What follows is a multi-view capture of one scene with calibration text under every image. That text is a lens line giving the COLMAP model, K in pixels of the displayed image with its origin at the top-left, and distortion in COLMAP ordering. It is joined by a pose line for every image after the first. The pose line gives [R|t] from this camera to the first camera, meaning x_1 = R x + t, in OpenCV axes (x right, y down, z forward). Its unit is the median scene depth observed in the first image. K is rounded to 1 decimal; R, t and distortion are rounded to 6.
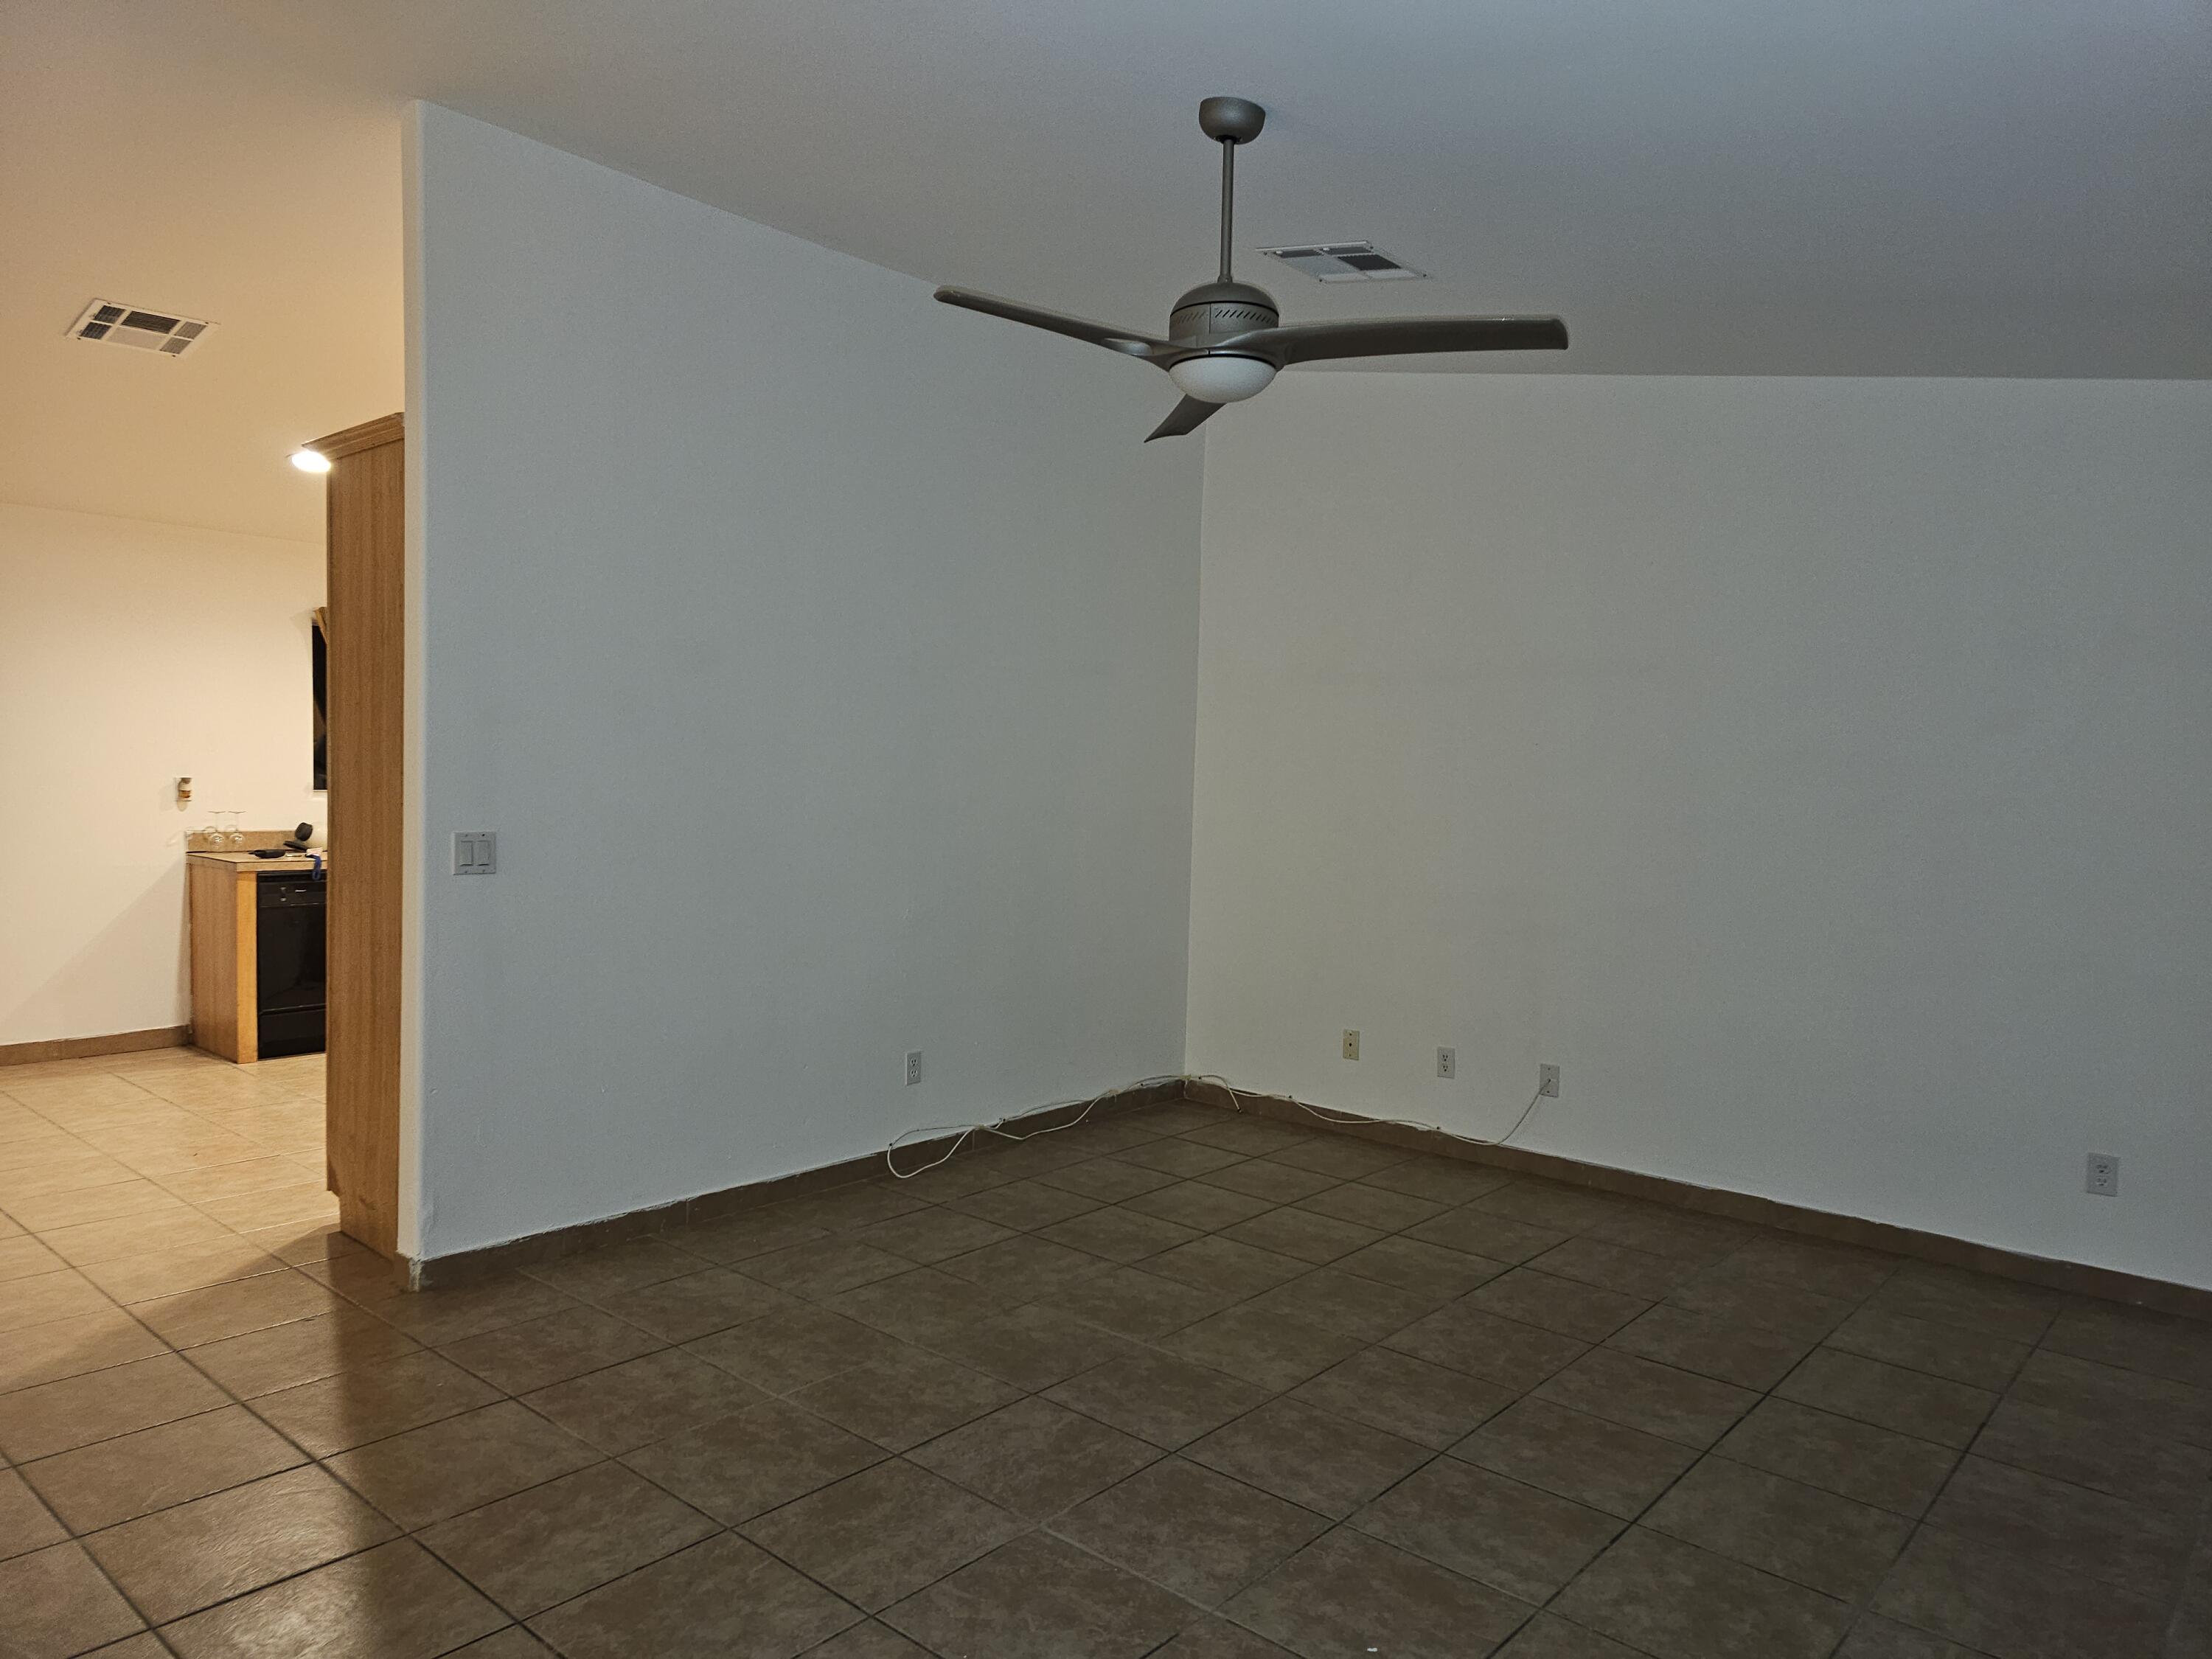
lens RADIAL K [[1473.5, 0, 1100.7], [0, 1473.5, 834.0], [0, 0, 1]] dist [0.033773, -0.016326]
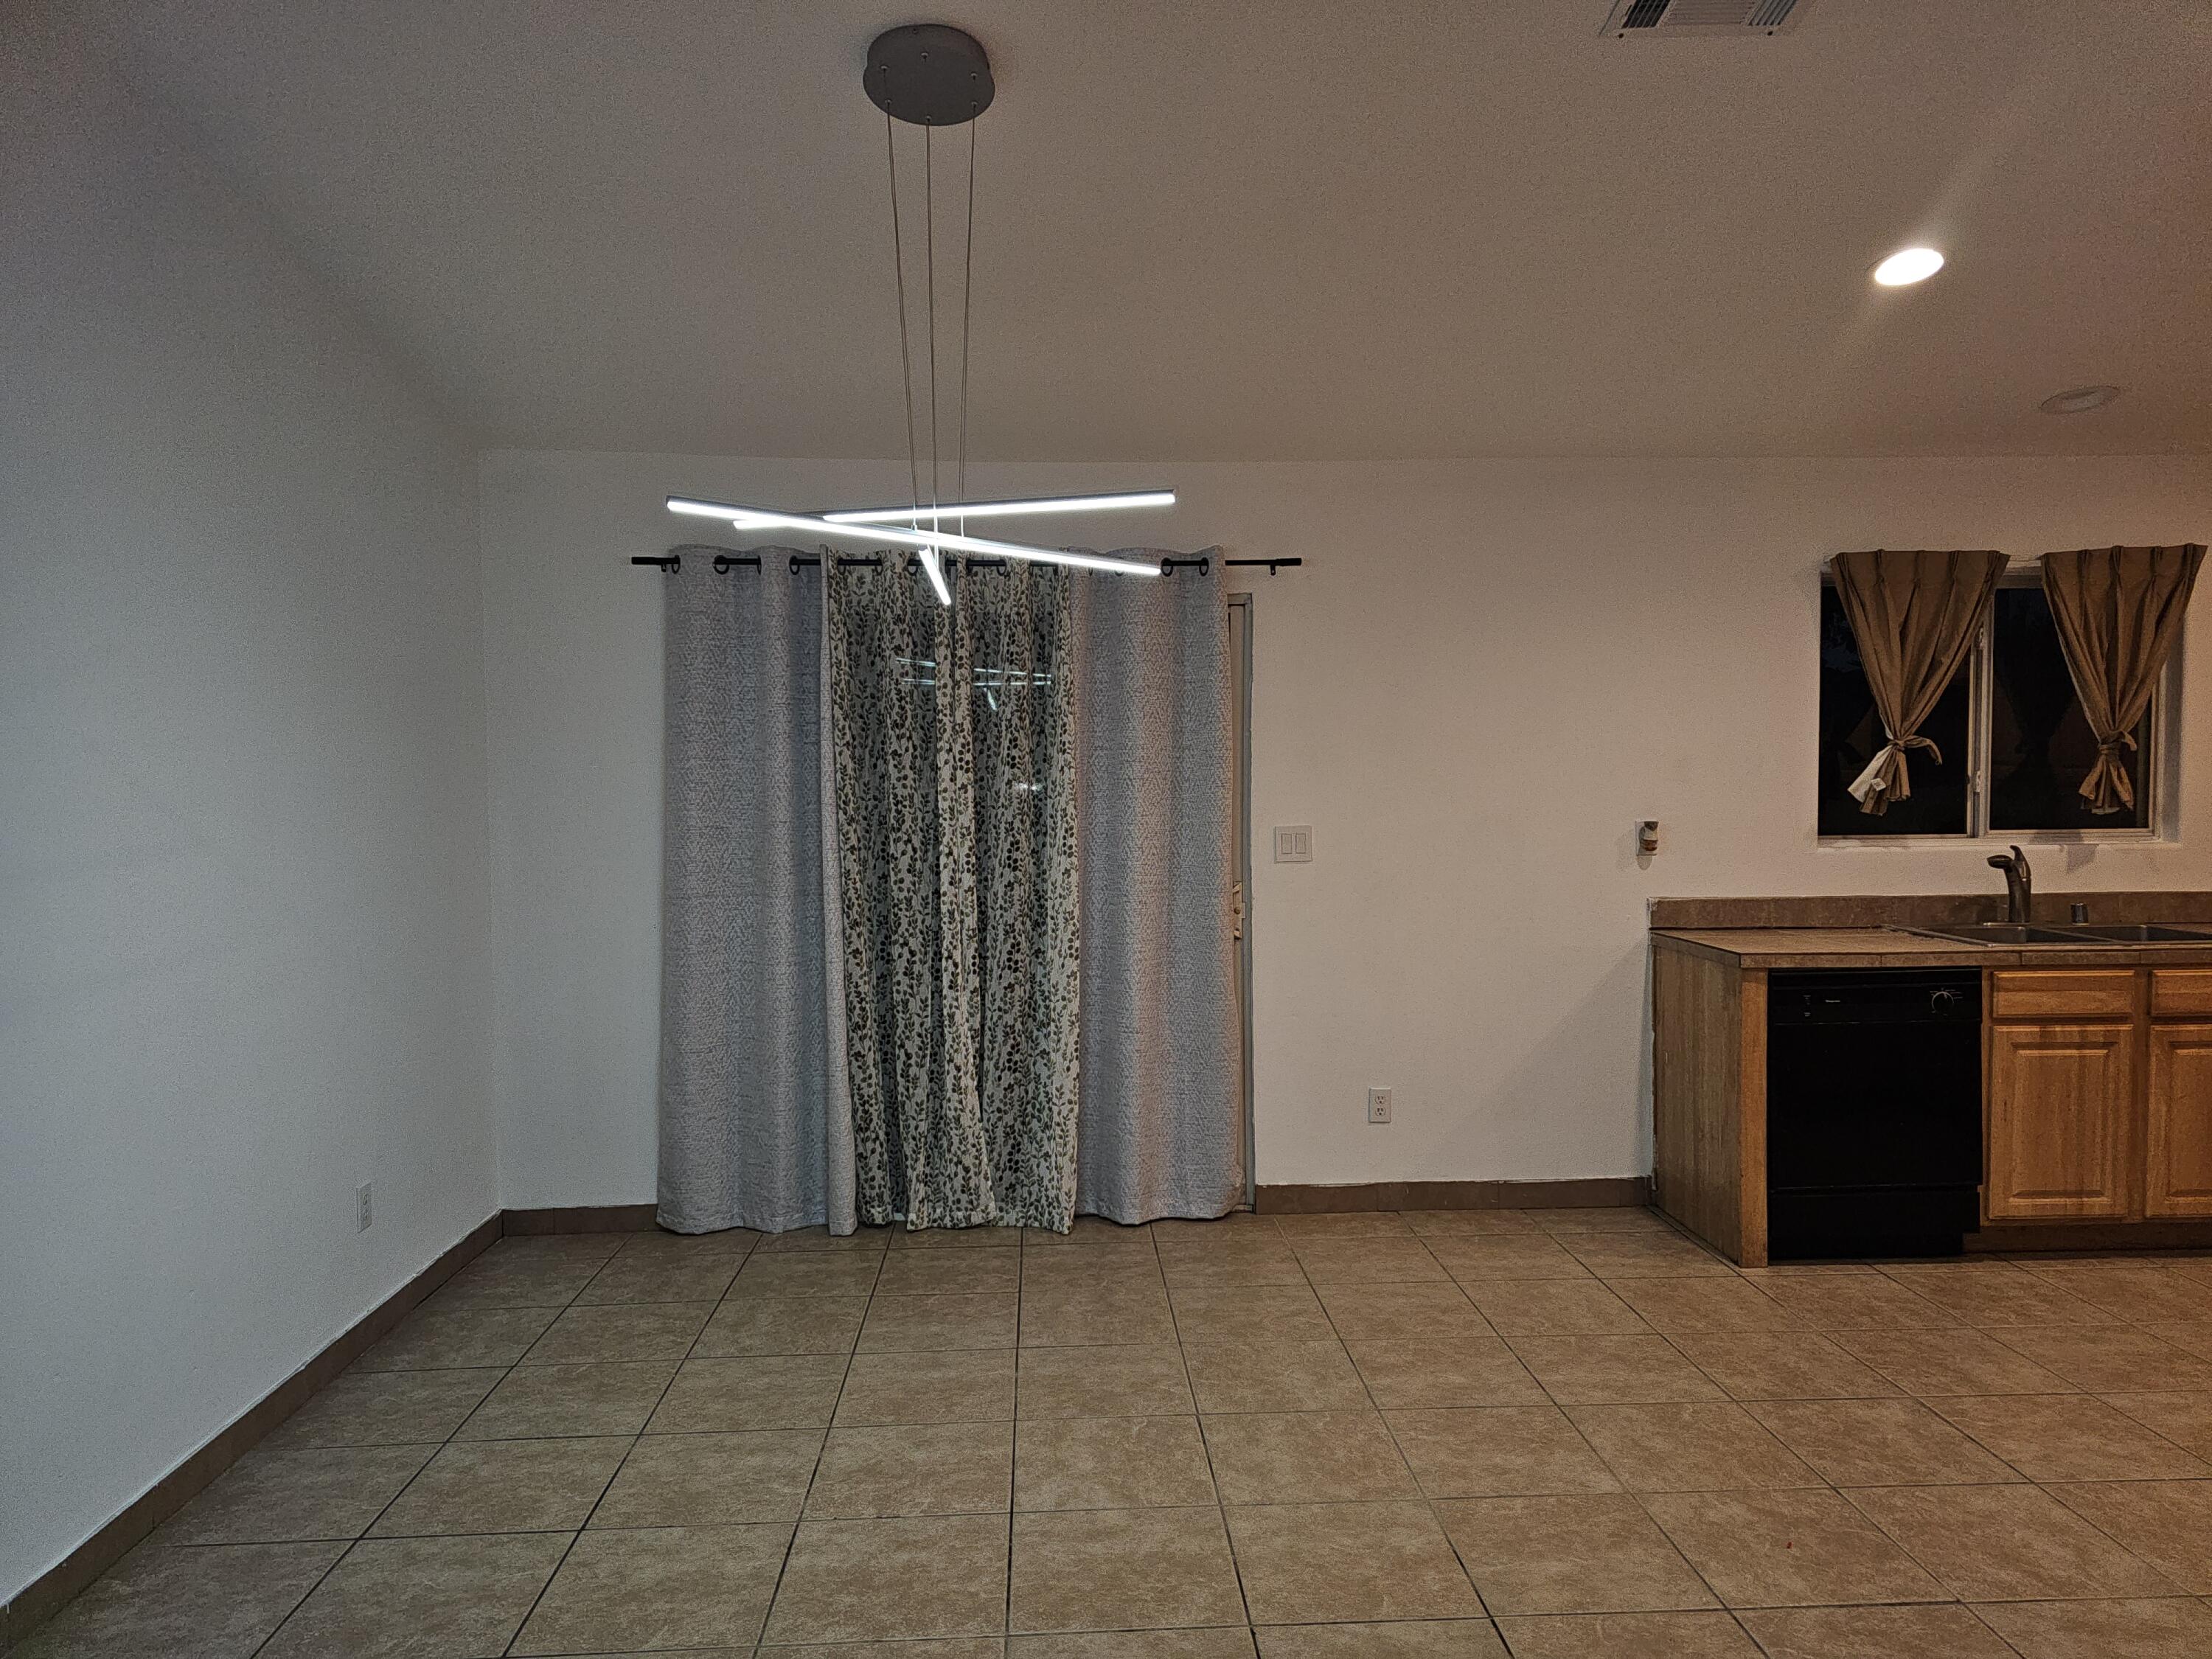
lens RADIAL K [[1473.5, 0, 1100.8], [0, 1473.5, 846.5], [0, 0, 1]] dist [0.033773, -0.016326]
pose [[0.688666, 0.002801, -0.725073, -0.291872], [-0.011798, 0.999903, -0.007342, -0.018257], [0.724982, 0.013611, 0.688633, 0.339692]]
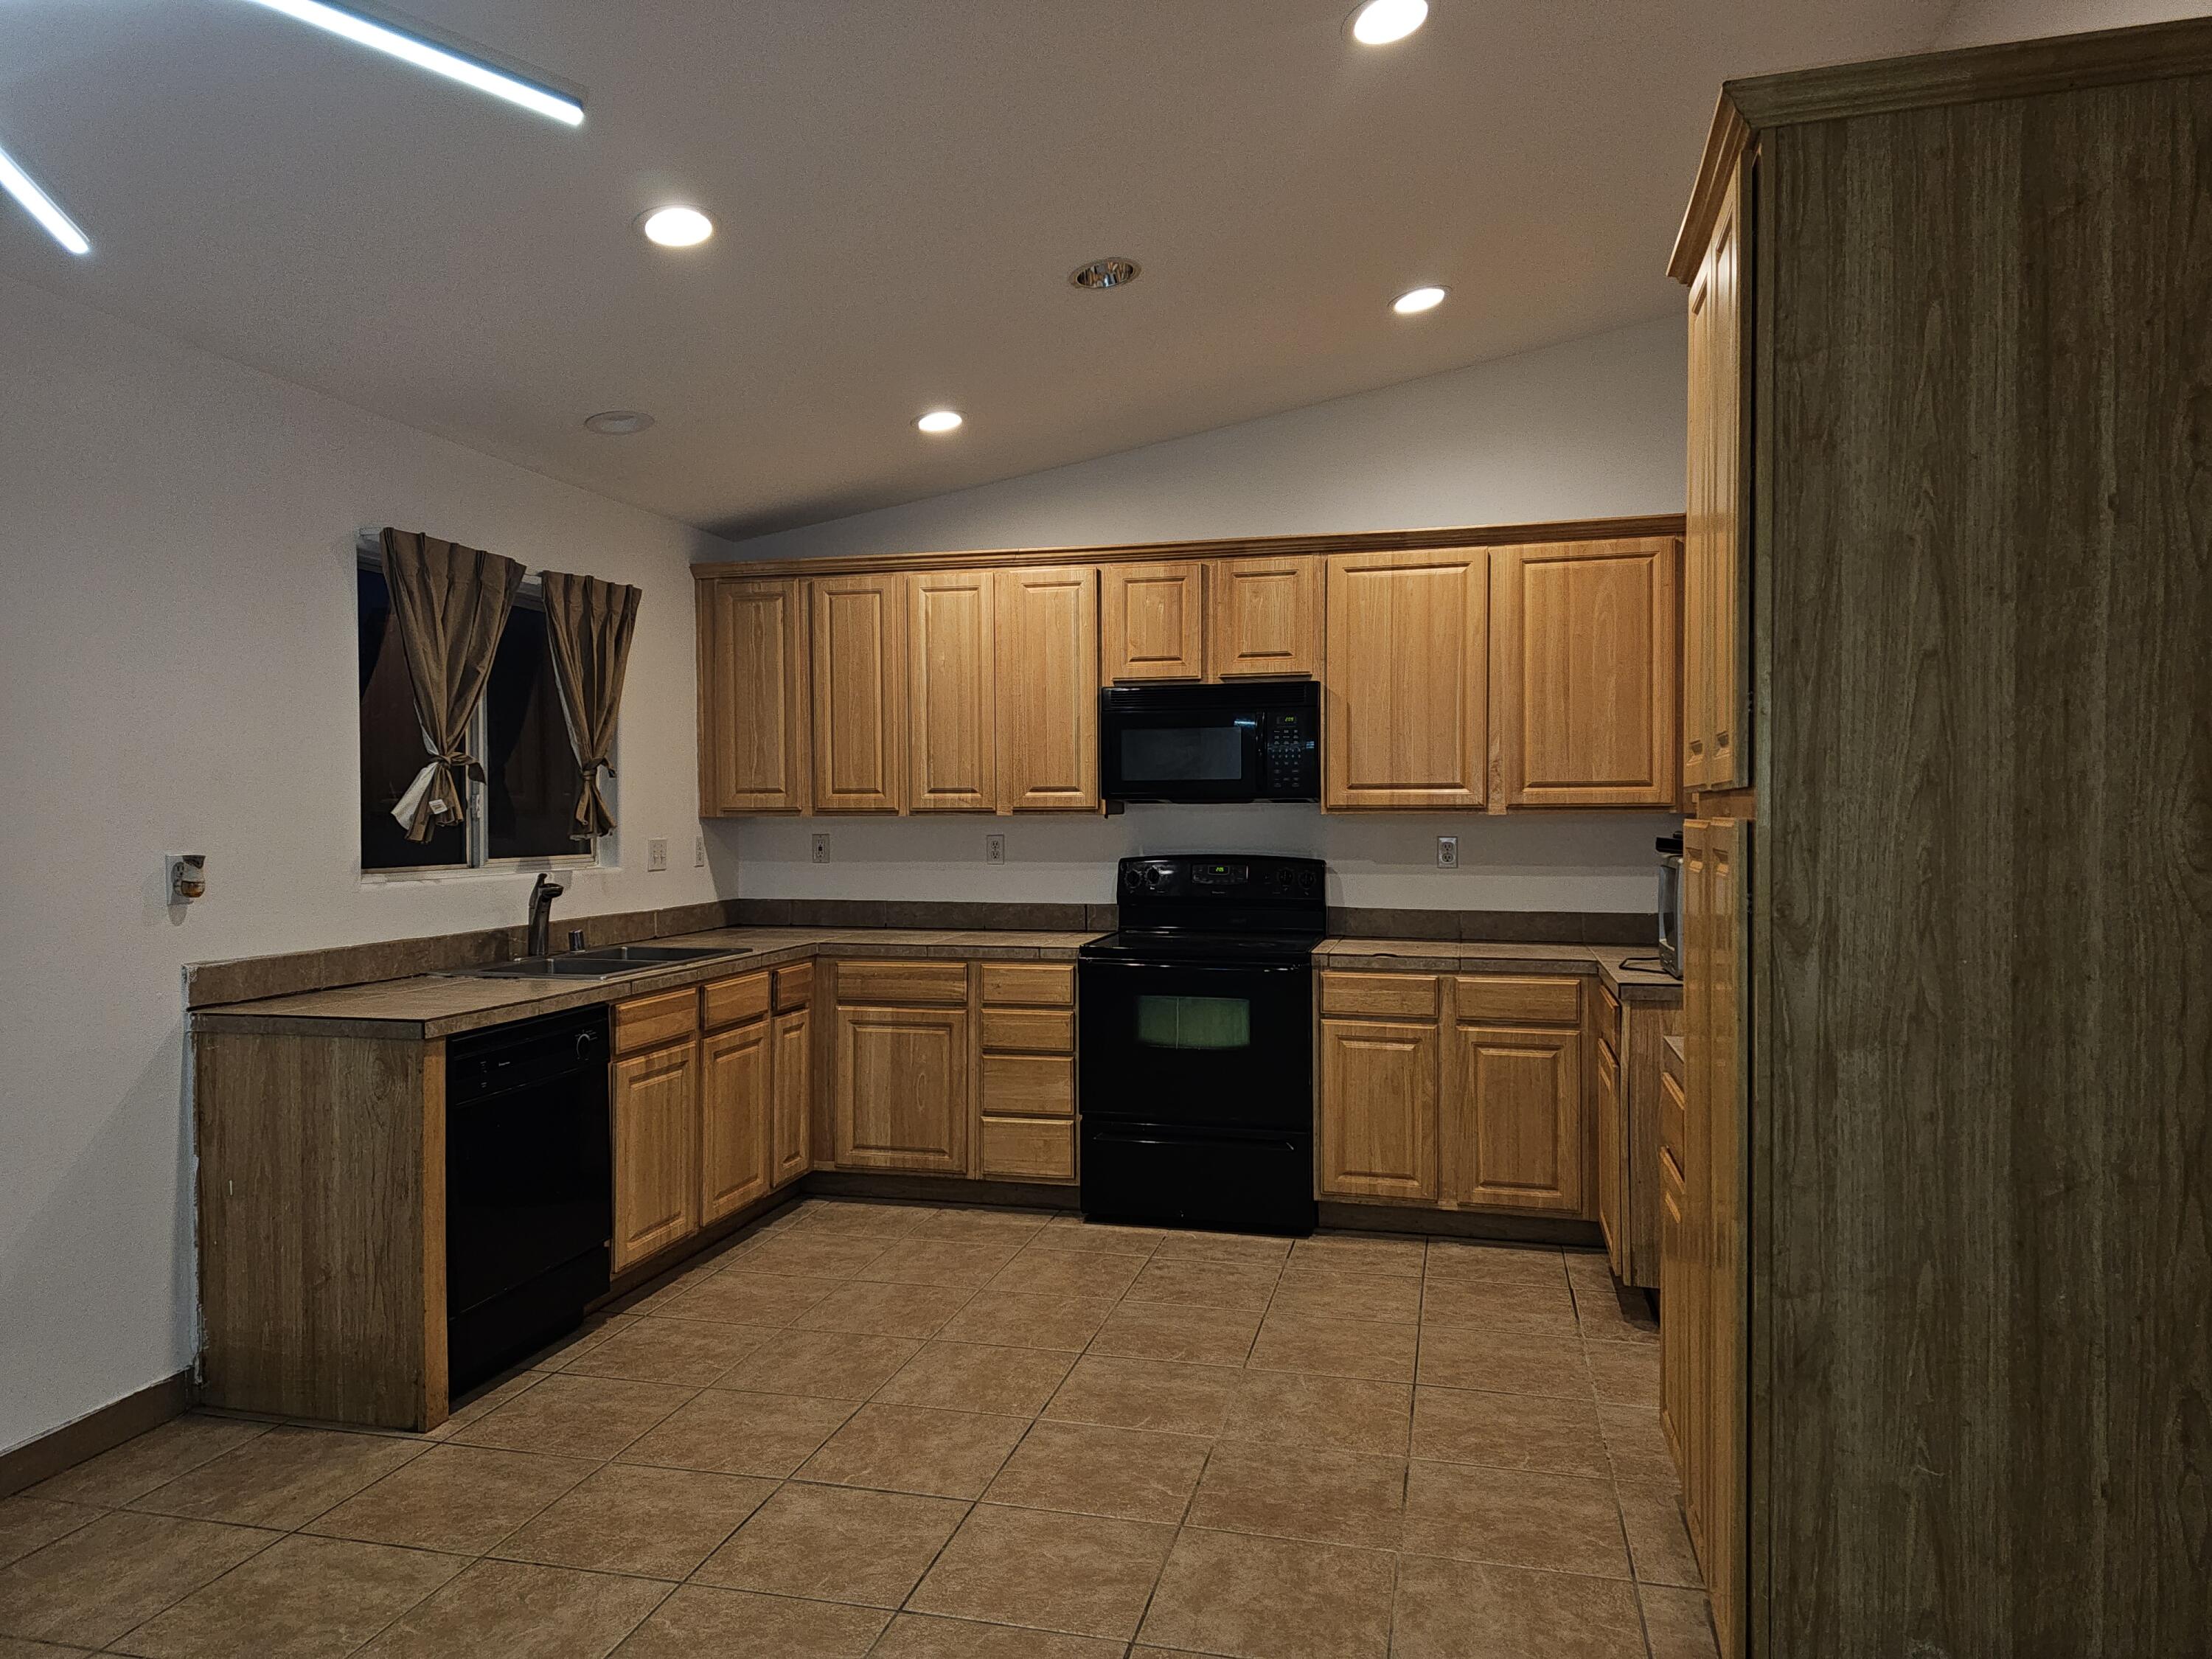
lens RADIAL K [[1473.5, 0, 1103.5], [0, 1473.5, 818.9], [0, 0, 1]] dist [0.033773, -0.016326]
pose [[0.889922, -0.027871, 0.455260, -0.573473], [0.047543, 0.998362, -0.031816, -0.020197], [-0.453628, 0.049958, 0.889790, 0.431802]]
